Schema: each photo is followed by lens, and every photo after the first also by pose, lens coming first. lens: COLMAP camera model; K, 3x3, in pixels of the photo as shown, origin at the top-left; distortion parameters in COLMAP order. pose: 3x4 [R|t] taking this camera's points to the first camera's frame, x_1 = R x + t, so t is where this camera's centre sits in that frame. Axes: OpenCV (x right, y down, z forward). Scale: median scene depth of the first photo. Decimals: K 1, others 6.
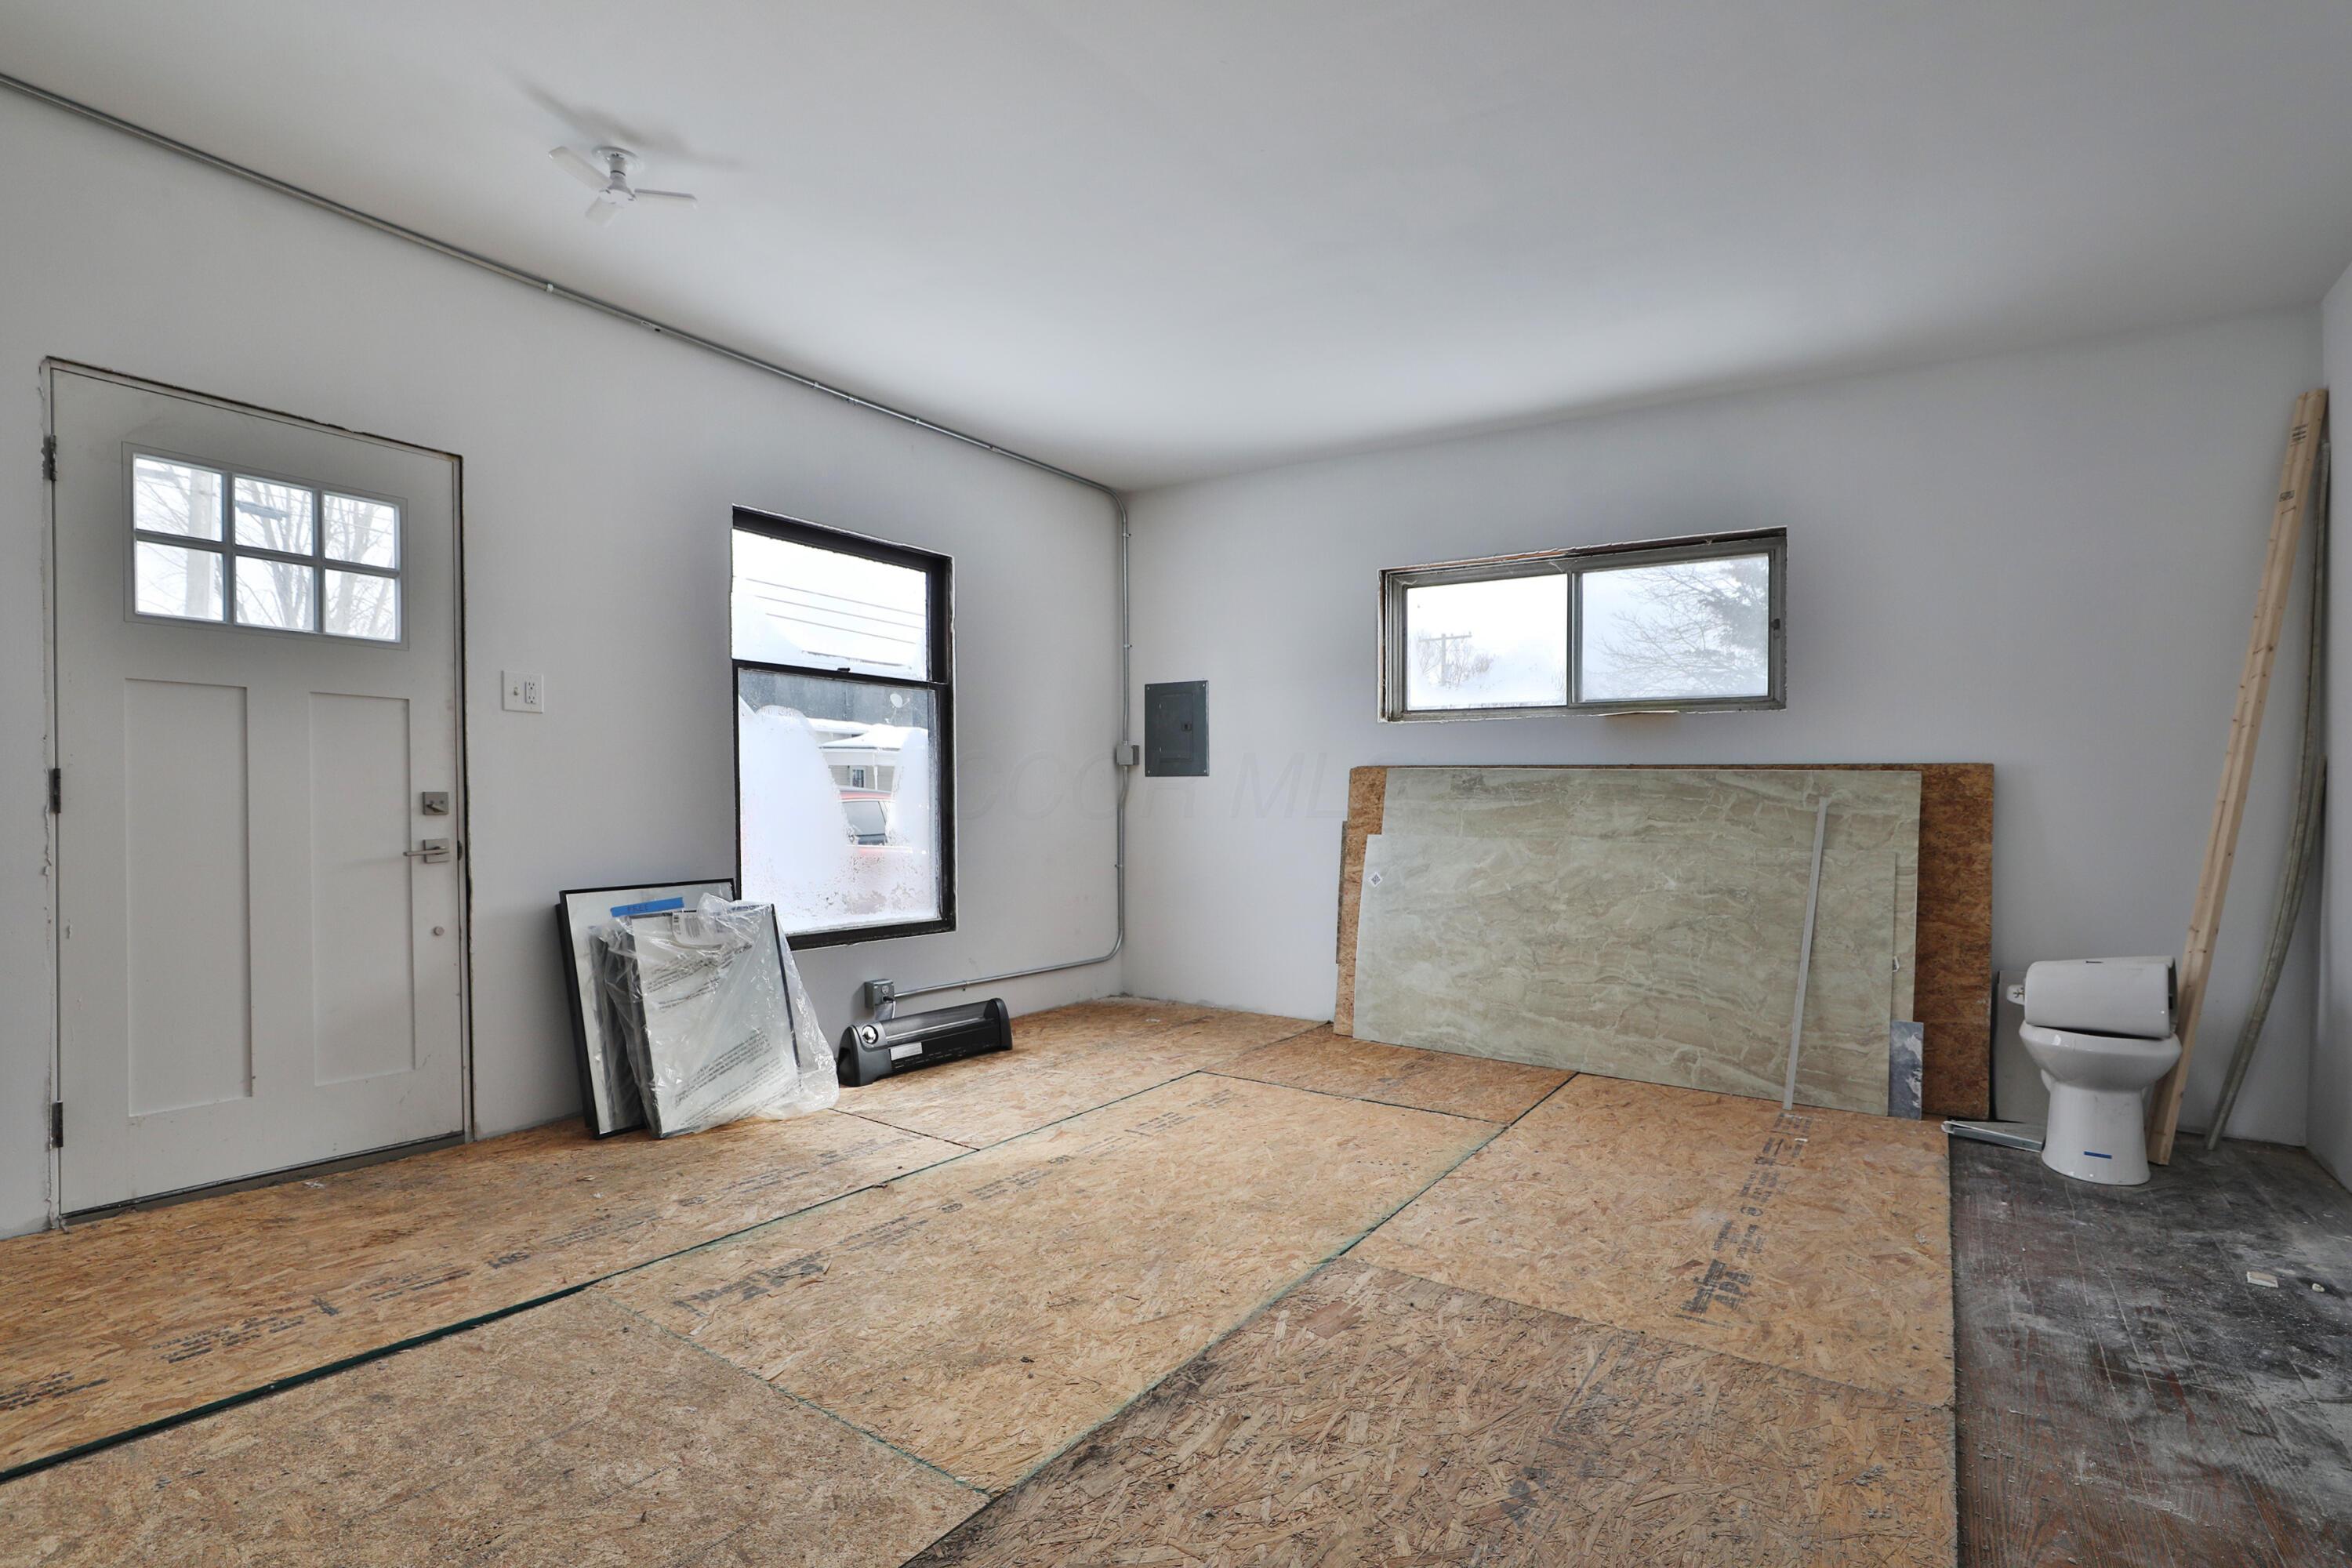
lens RADIAL K [[1118.9, 0, 1171.6], [0, 1118.9, 772.9], [0, 0, 1]] dist [-0.029065, 0.000155]
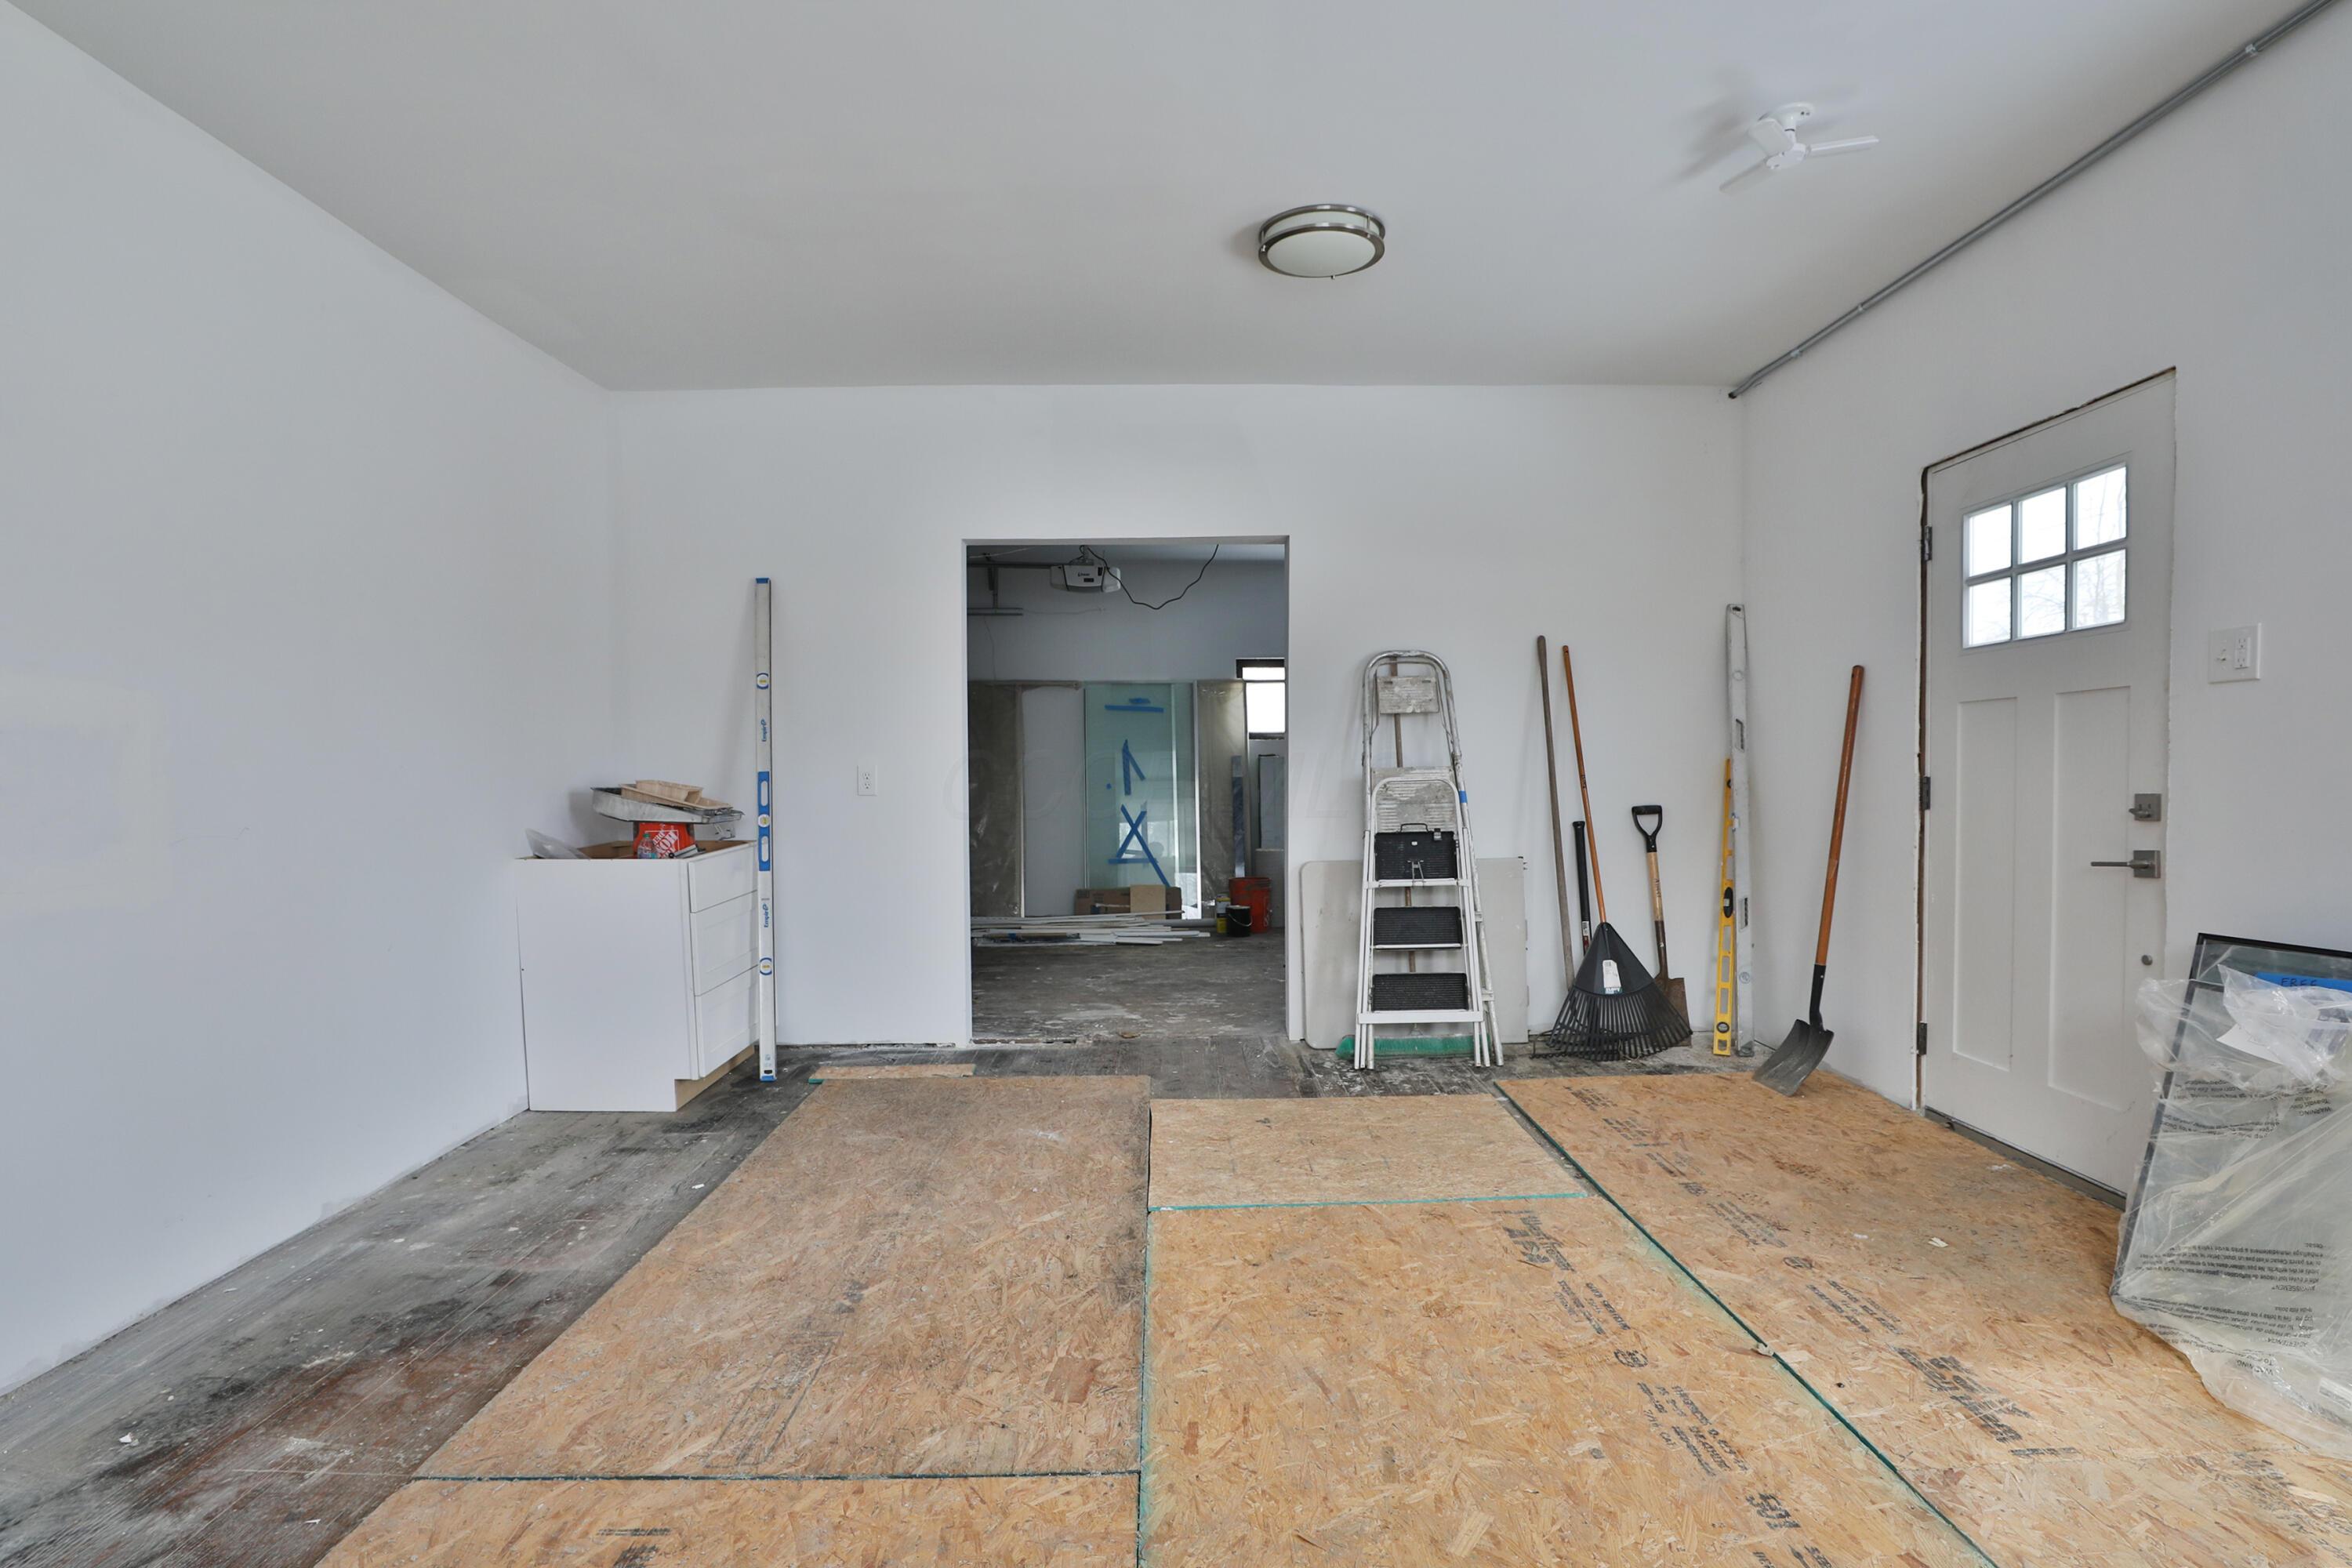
lens RADIAL K [[1144.2, 0, 1176.0], [0, 1144.2, 784.0], [0, 0, 1]] dist [-0.001933, 0.000898]
pose [[-0.813492, 0.008040, -0.581520, 0.514045], [0.021354, 0.999643, -0.016052, 0.010021], [0.581183, -0.025476, -0.813374, 1.516092]]
